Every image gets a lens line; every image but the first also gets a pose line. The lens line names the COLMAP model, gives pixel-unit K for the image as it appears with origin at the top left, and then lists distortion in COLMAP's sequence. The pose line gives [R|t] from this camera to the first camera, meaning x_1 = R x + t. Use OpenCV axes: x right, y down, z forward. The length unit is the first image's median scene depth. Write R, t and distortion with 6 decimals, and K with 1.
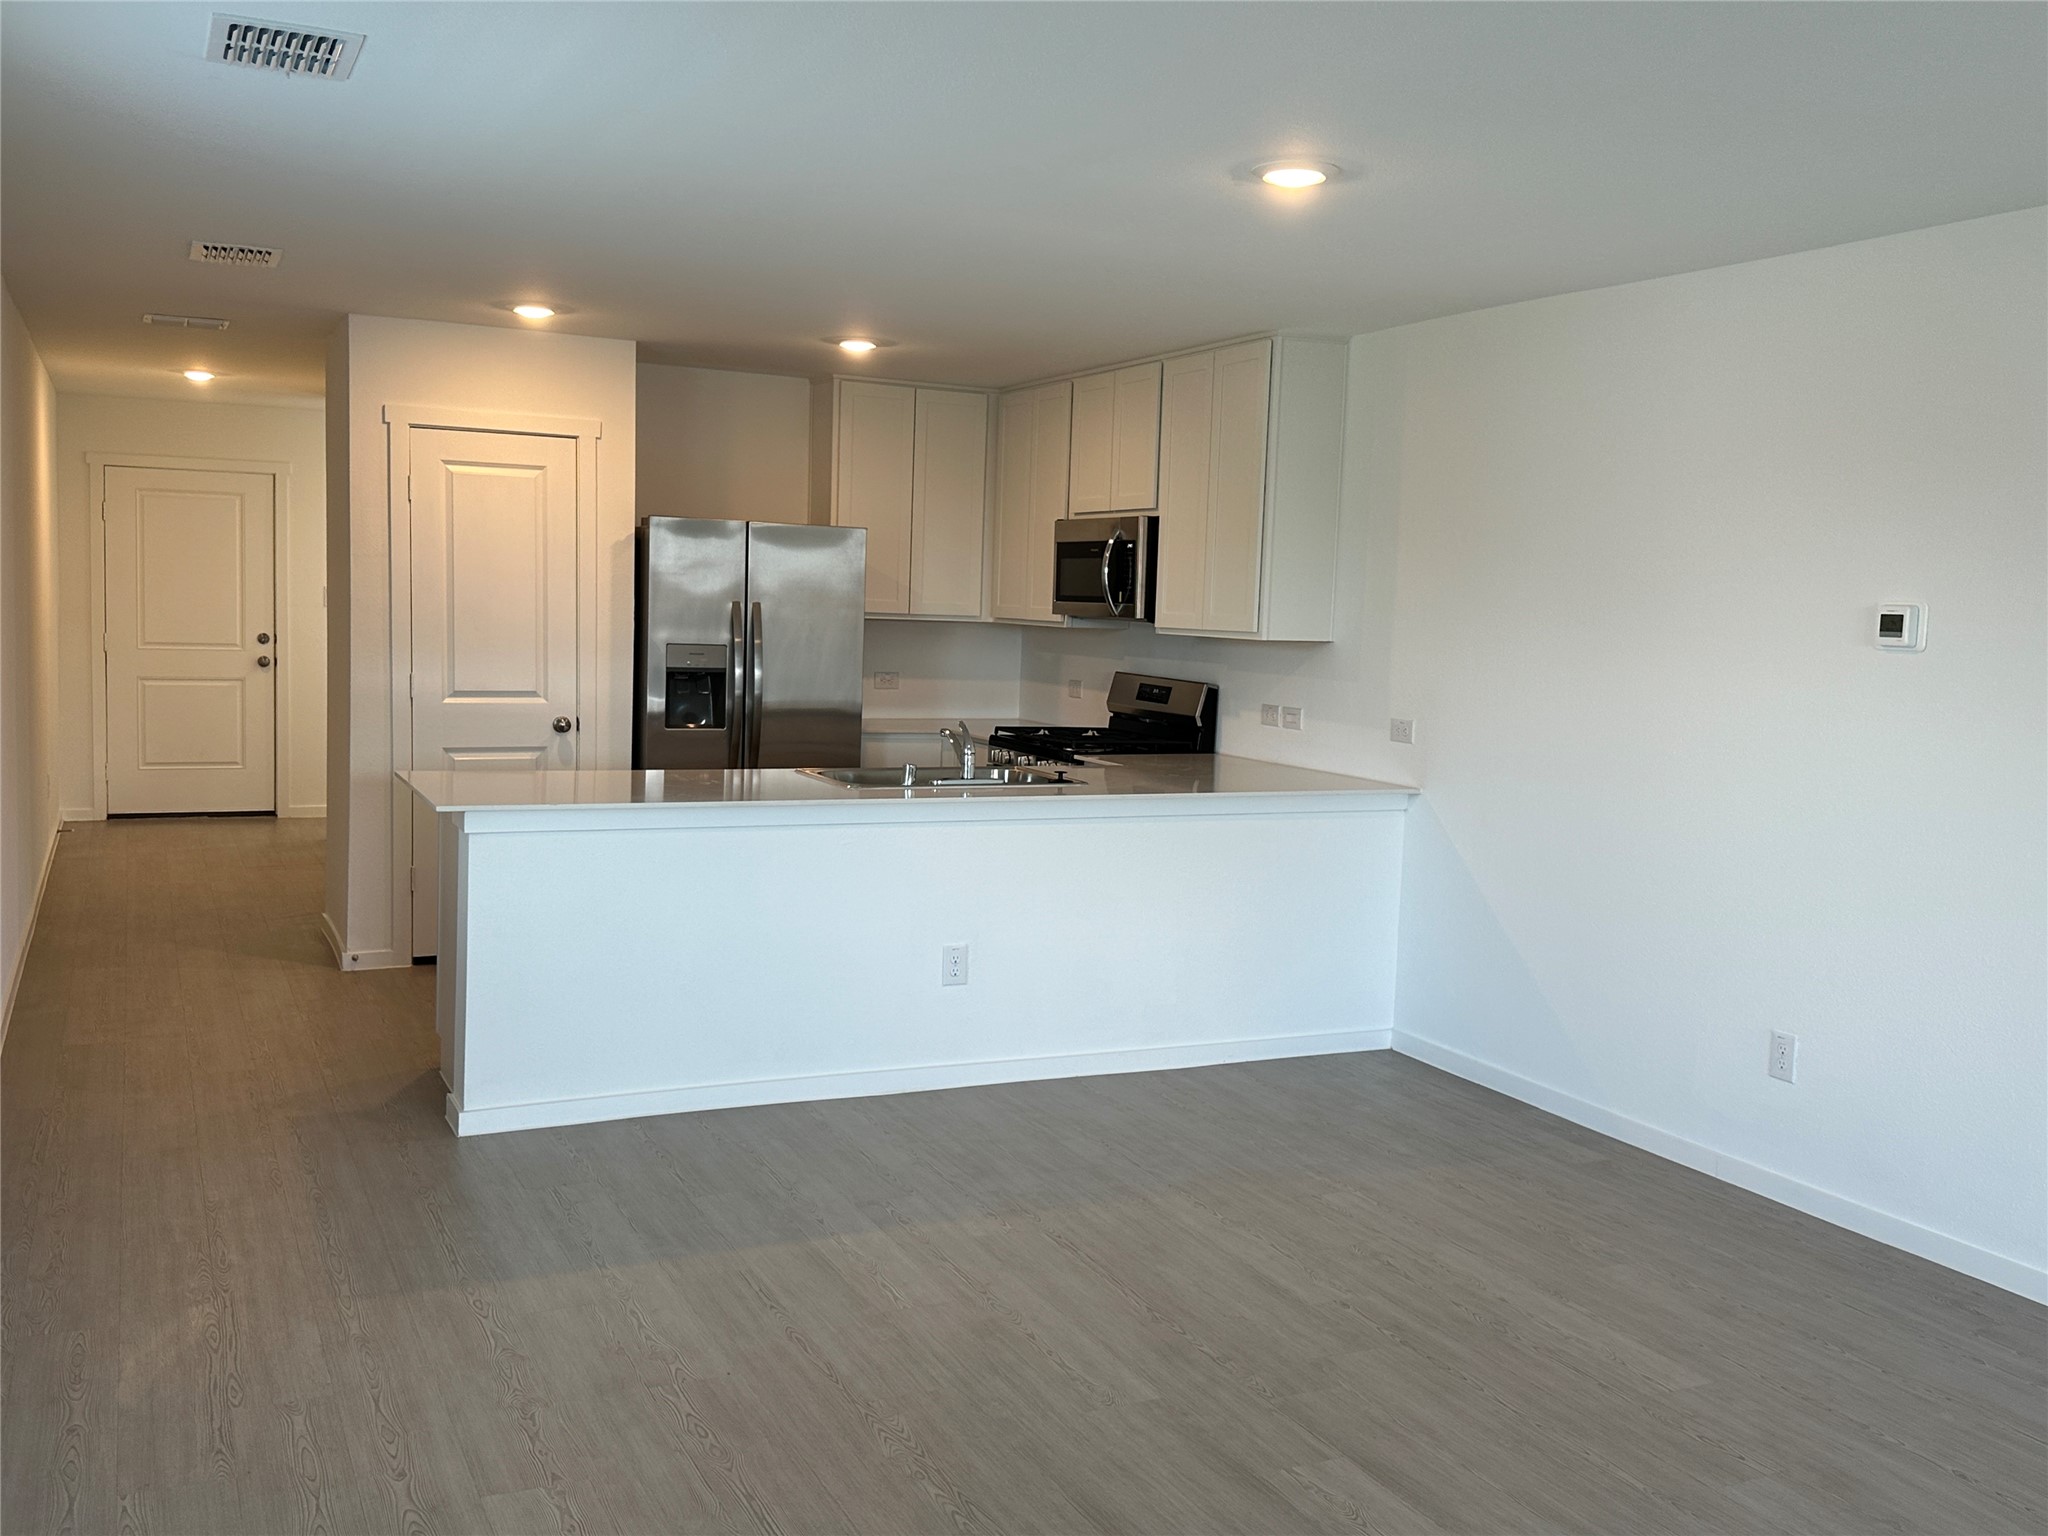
lens RADIAL K [[1811.5, 0, 1024.0], [0, 1811.5, 768.0], [0, 0, 1]] dist [0.179588, -0.393493]
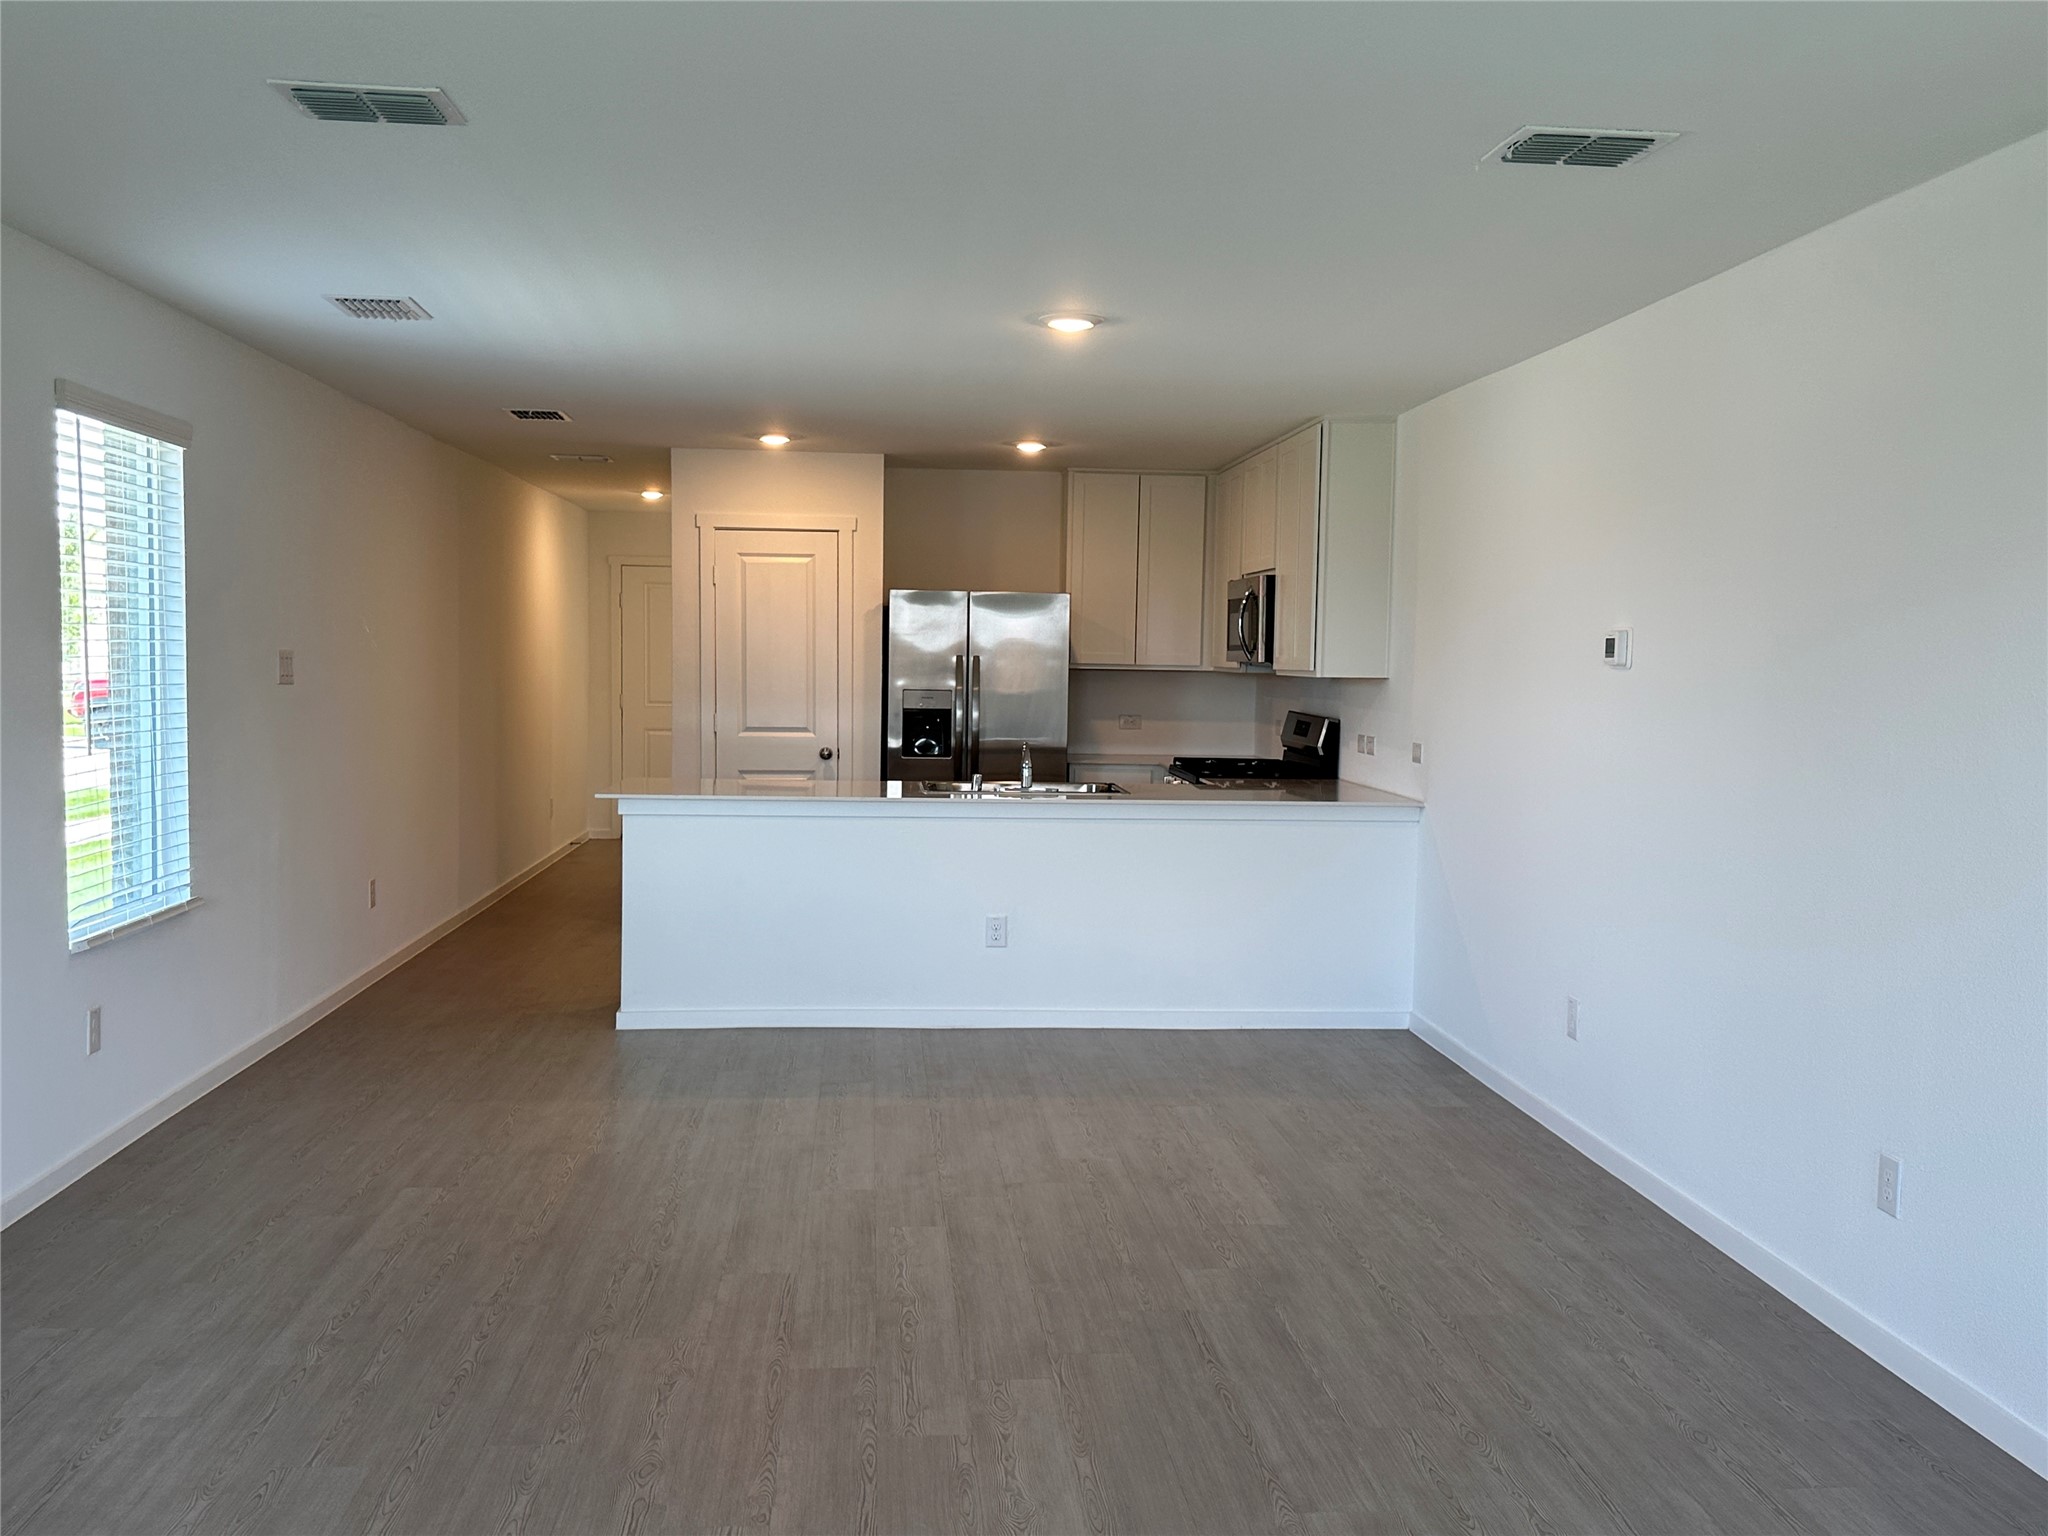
lens RADIAL K [[1811.5, 0, 1024.0], [0, 1811.5, 768.0], [0, 0, 1]] dist [0.179588, -0.393493]
pose [[0.936411, 0.003591, -0.350886, 0.324598], [-0.017630, 0.999166, -0.036824, 0.030894], [0.350461, 0.040669, 0.935694, -0.143536]]
